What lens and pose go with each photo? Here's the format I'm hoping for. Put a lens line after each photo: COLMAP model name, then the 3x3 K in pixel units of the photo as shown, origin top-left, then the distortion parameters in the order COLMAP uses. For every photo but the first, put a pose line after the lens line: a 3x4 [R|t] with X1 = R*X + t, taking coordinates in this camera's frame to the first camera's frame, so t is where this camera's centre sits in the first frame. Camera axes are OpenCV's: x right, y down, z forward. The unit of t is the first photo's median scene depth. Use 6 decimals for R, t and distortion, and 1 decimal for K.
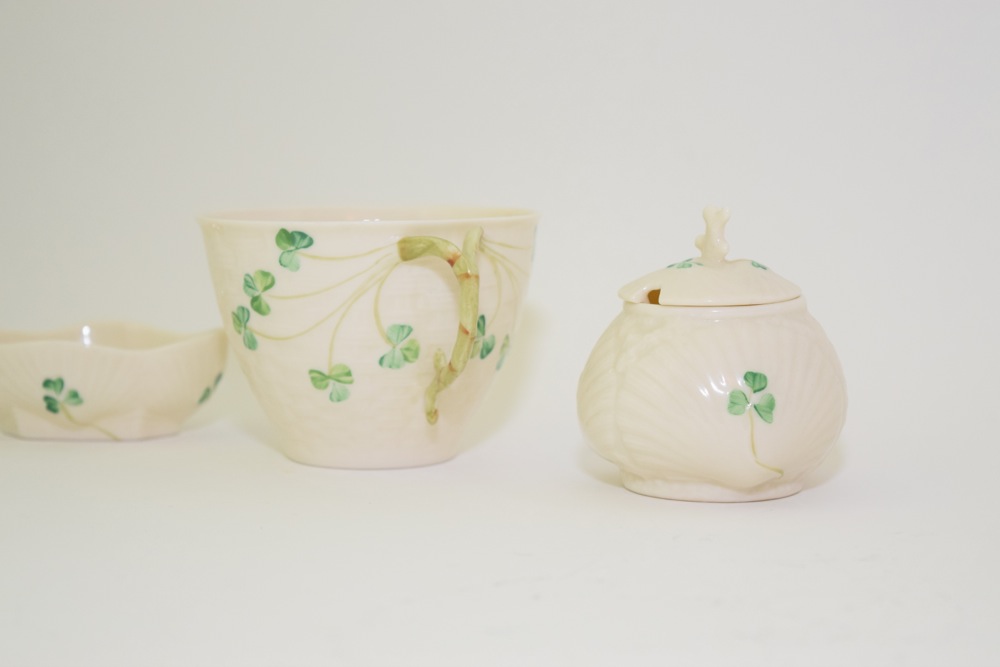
lens RADIAL K [[2298.3, 0, 503.2], [0, 2298.3, 331.2], [0, 0, 1]] dist [0.074040, 0.000000]
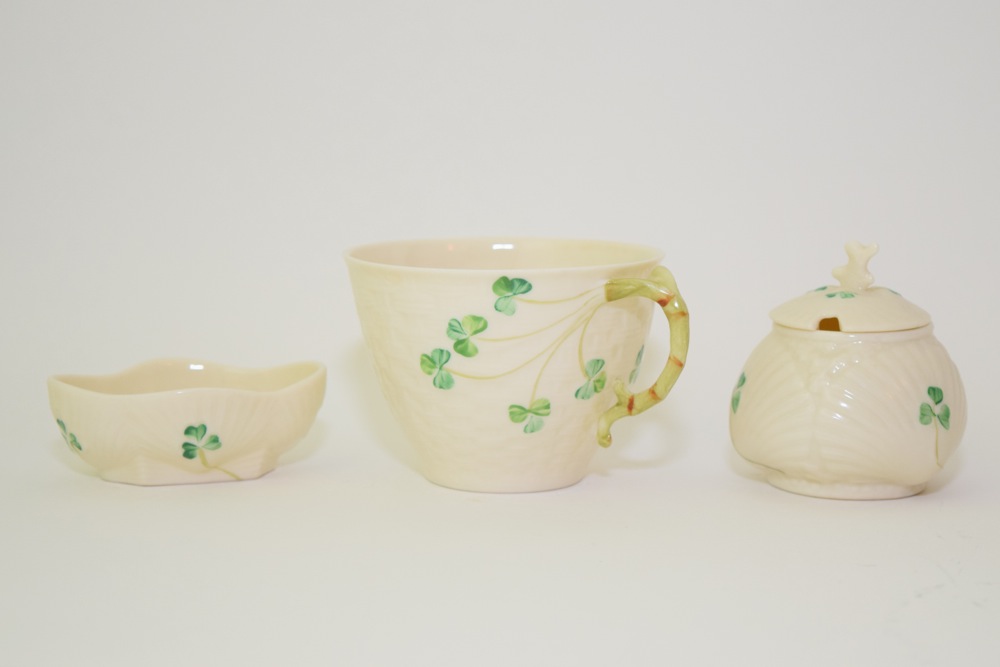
lens RADIAL K [[2247.8, 0, 496.6], [0, 2247.8, 332.6], [0, 0, 1]] dist [0.079846, 0.000000]
pose [[0.910931, -0.051755, 0.409300, -0.524322], [0.038997, 0.998460, 0.039463, -0.059435], [-0.410712, -0.019987, 0.911546, 0.046851]]
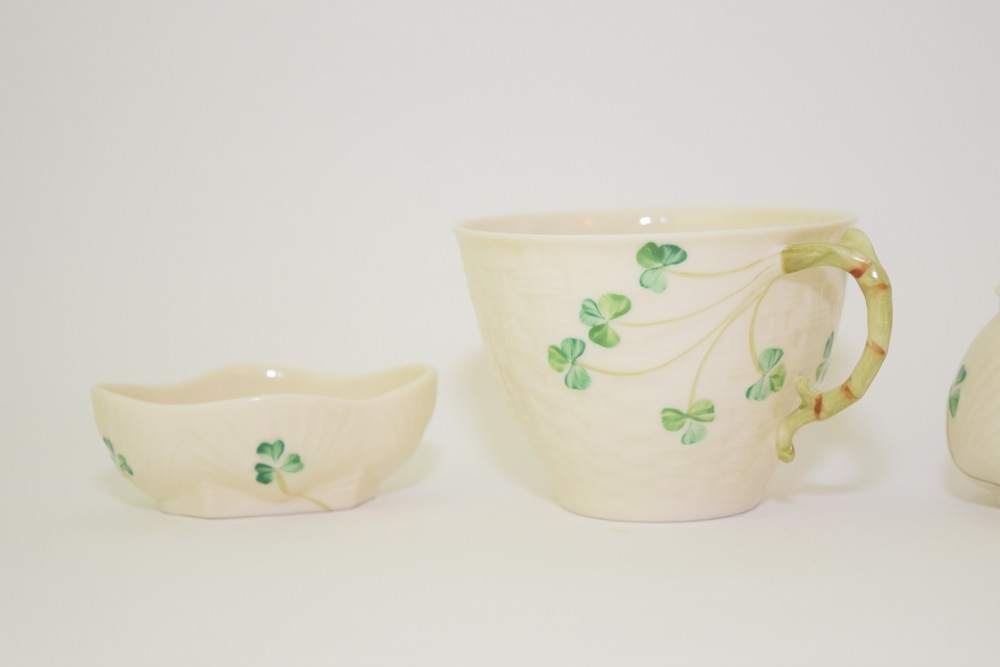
lens RADIAL K [[2298.3, 0, 501.1], [0, 2298.3, 333.2], [0, 0, 1]] dist [0.074040, 0.000000]
pose [[0.940315, -0.058519, 0.335237, -0.425878], [0.058585, 0.998233, 0.009924, -0.022880], [-0.335225, 0.010308, 0.942082, 0.228795]]
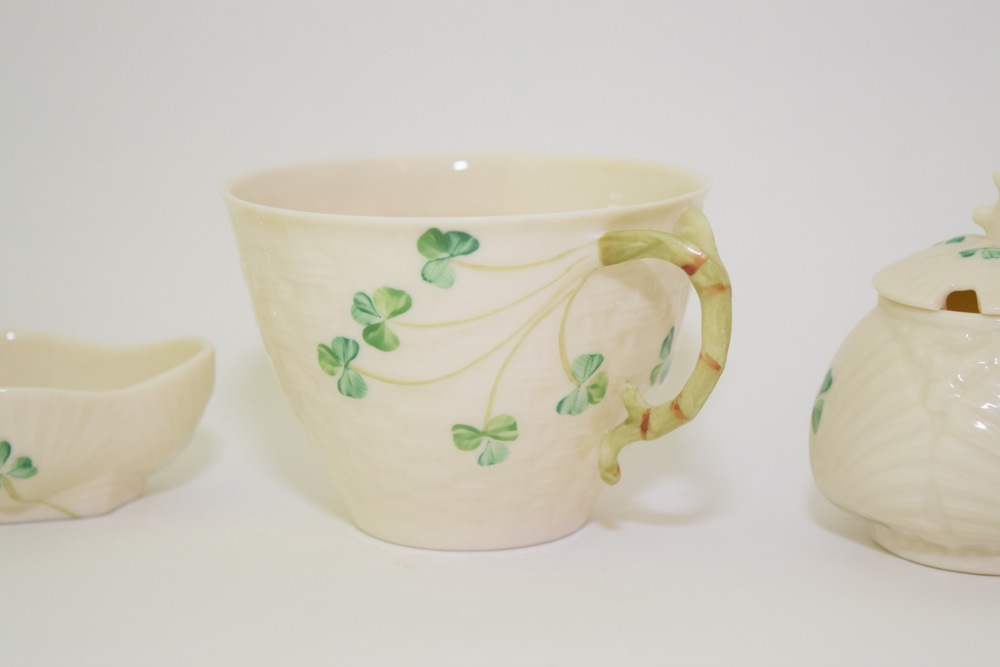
lens RADIAL K [[2298.3, 0, 499.3], [0, 2298.3, 334.3], [0, 0, 1]] dist [0.074040, 0.000000]
pose [[0.948720, -0.068073, 0.308700, -0.286410], [0.038981, 0.994278, 0.099455, -0.079485], [-0.313704, -0.082322, 0.945945, 0.347669]]
